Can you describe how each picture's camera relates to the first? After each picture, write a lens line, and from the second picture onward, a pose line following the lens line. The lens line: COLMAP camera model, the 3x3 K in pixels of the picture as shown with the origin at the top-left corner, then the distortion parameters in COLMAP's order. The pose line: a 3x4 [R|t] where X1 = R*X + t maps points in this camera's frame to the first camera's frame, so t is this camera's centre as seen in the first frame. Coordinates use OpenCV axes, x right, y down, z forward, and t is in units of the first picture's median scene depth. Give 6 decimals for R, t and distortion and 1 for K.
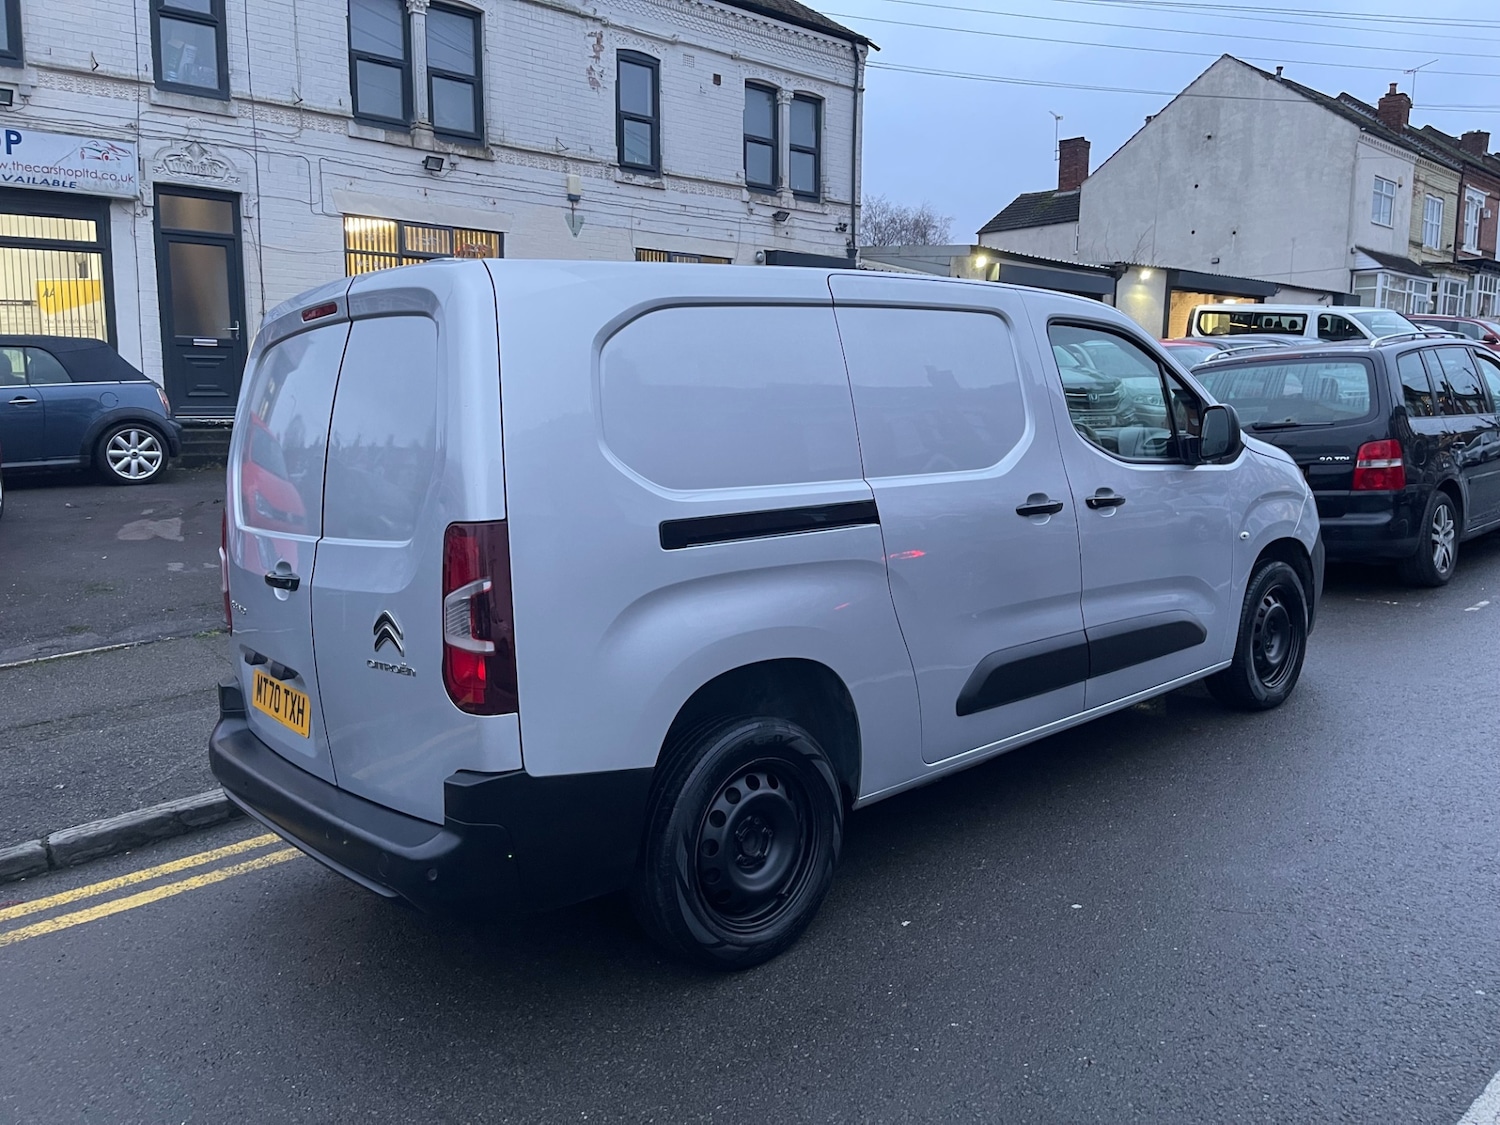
lens RADIAL K [[1119.2, 0, 740.6], [0, 1119.2, 562.3], [0, 0, 1]] dist [0.072544, -0.099851]
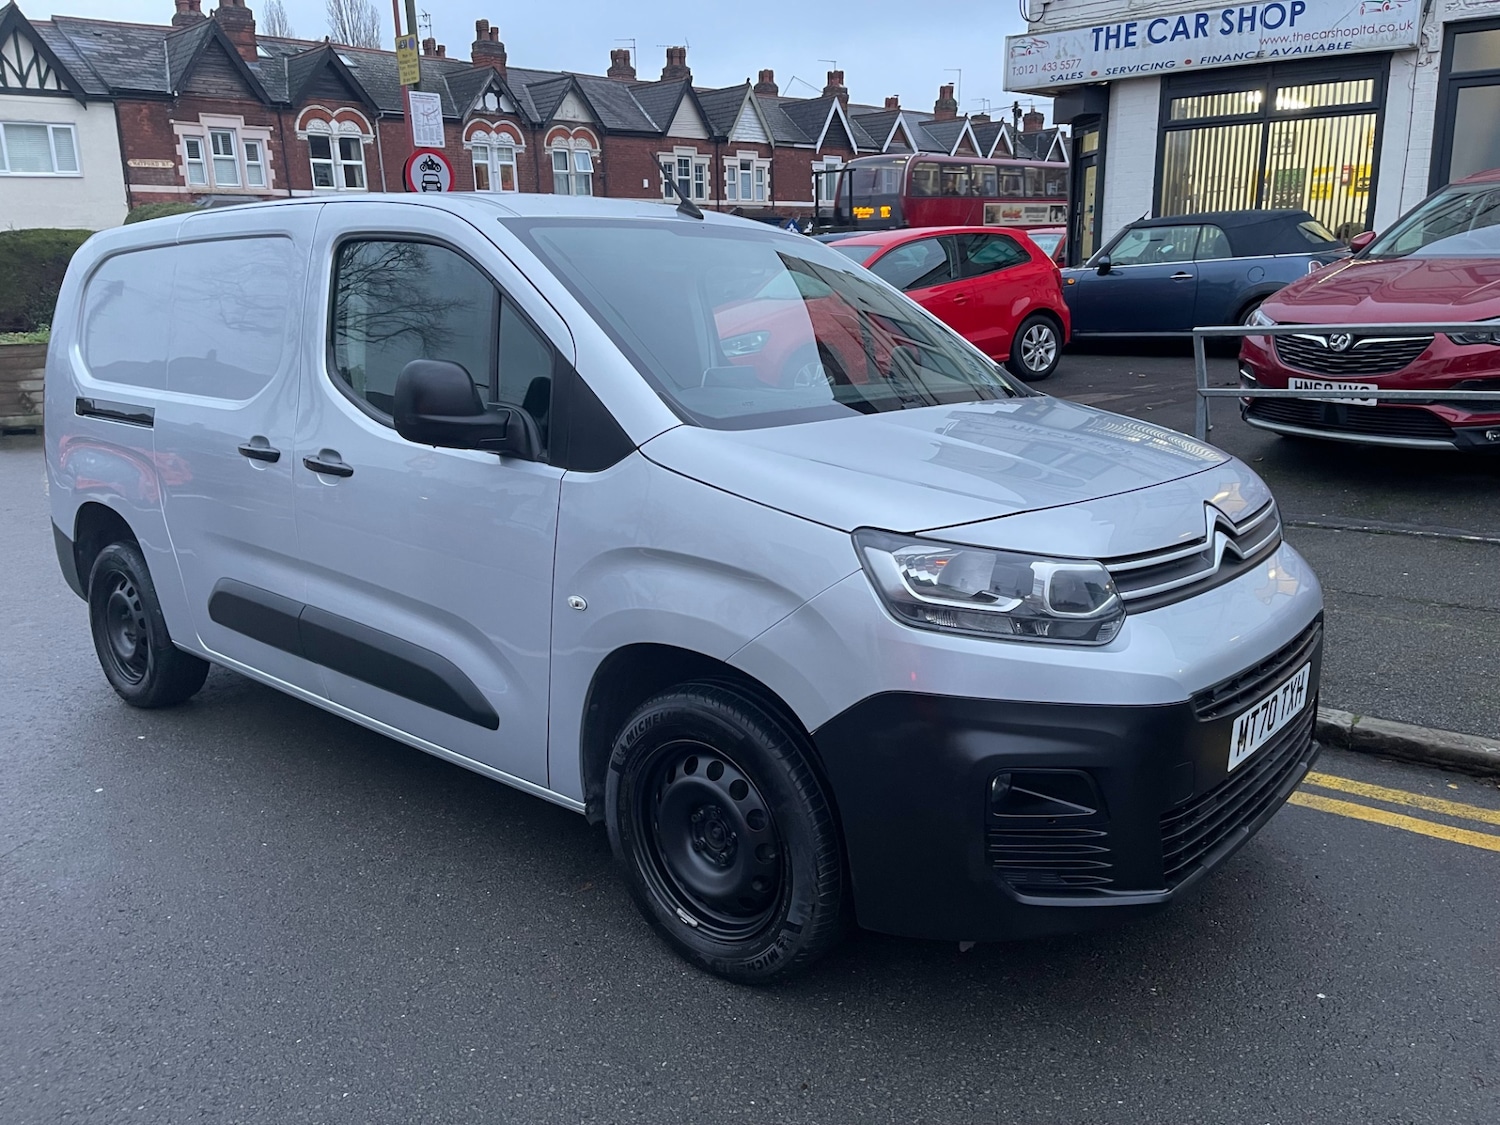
lens RADIAL K [[1116.1, 0, 763.2], [0, 1116.1, 558.3], [0, 0, 1]] dist [0.085769, -0.115852]
pose [[0.149219, 0.249756, -0.956742, 0.357202], [-0.127959, 0.964317, 0.231776, -0.067027], [0.980490, 0.087838, 0.175853, 0.361369]]
